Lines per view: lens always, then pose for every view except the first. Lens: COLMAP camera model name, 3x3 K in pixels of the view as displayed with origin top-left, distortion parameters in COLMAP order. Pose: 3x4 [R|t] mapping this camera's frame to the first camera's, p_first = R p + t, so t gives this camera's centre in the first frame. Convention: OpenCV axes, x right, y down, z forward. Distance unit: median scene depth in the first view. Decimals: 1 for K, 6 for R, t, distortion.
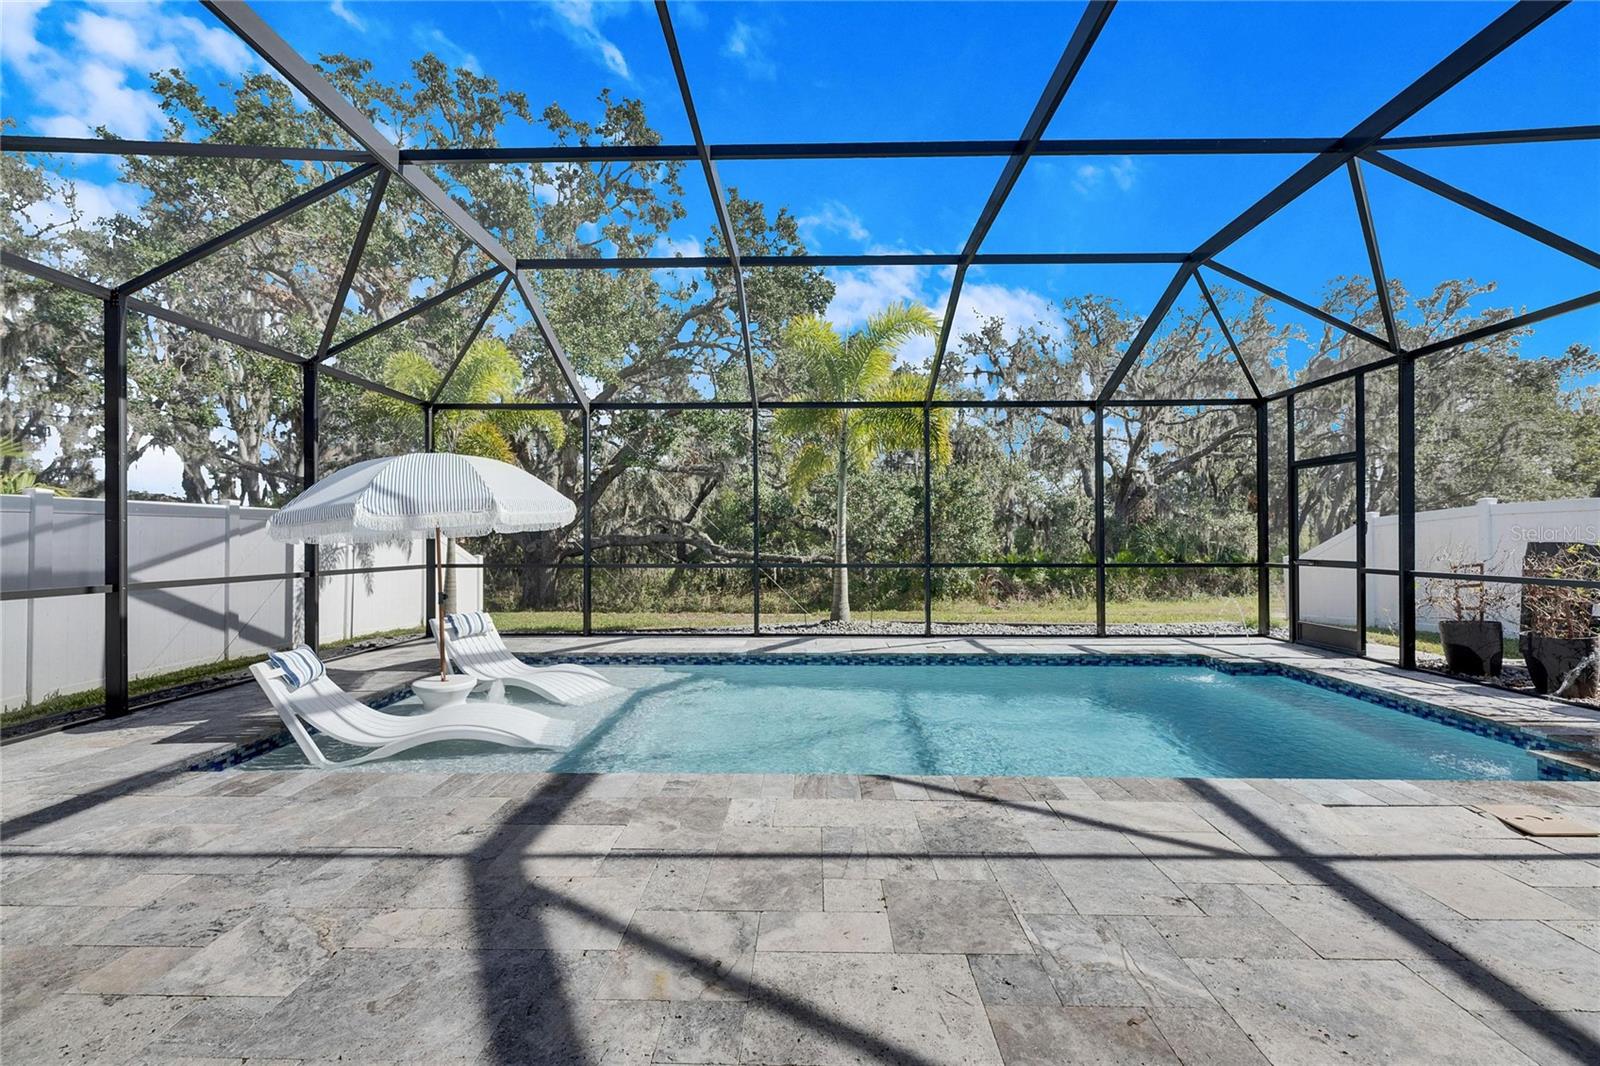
lens RADIAL K [[656.1, 0, 790.1], [0, 656.1, 533.8], [0, 0, 1]] dist [0.002941, -0.000436]
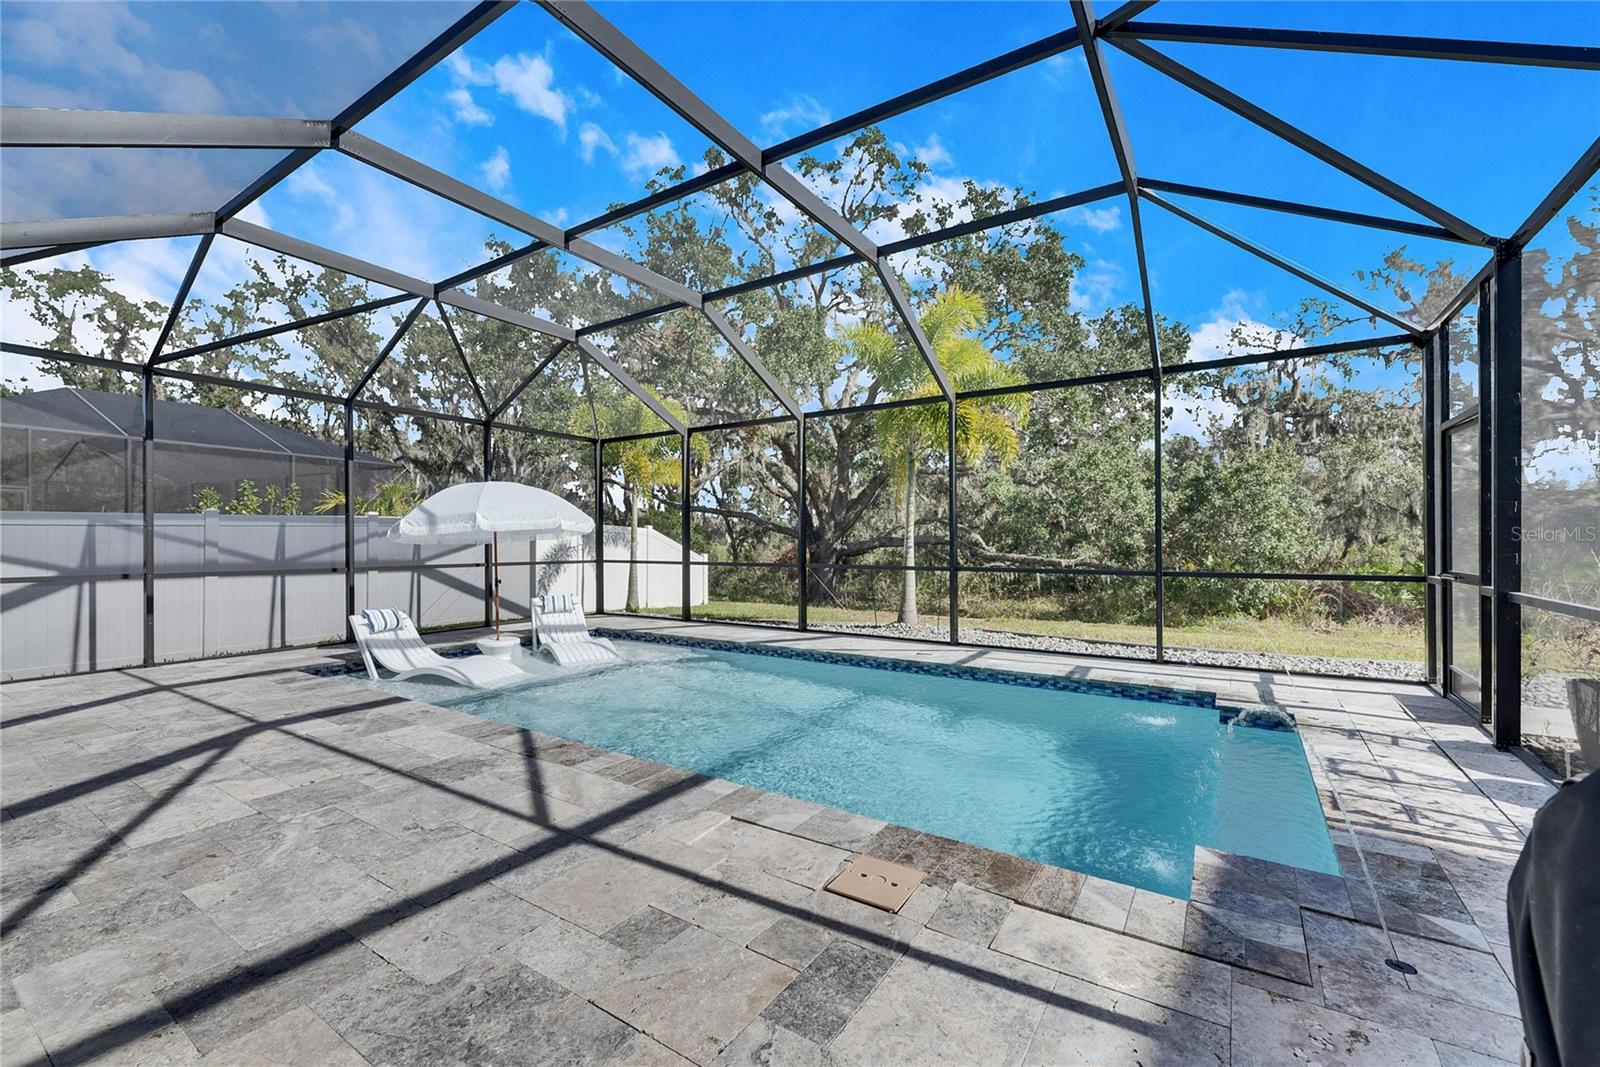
lens RADIAL K [[656.1, 0, 790.1], [0, 656.1, 534.3], [0, 0, 1]] dist [0.002941, -0.000436]
pose [[0.849178, -0.004814, -0.528086, 1.447576], [0.004116, 0.999988, -0.002499, 0.002703], [0.528091, -0.000052, 0.849188, 0.240718]]
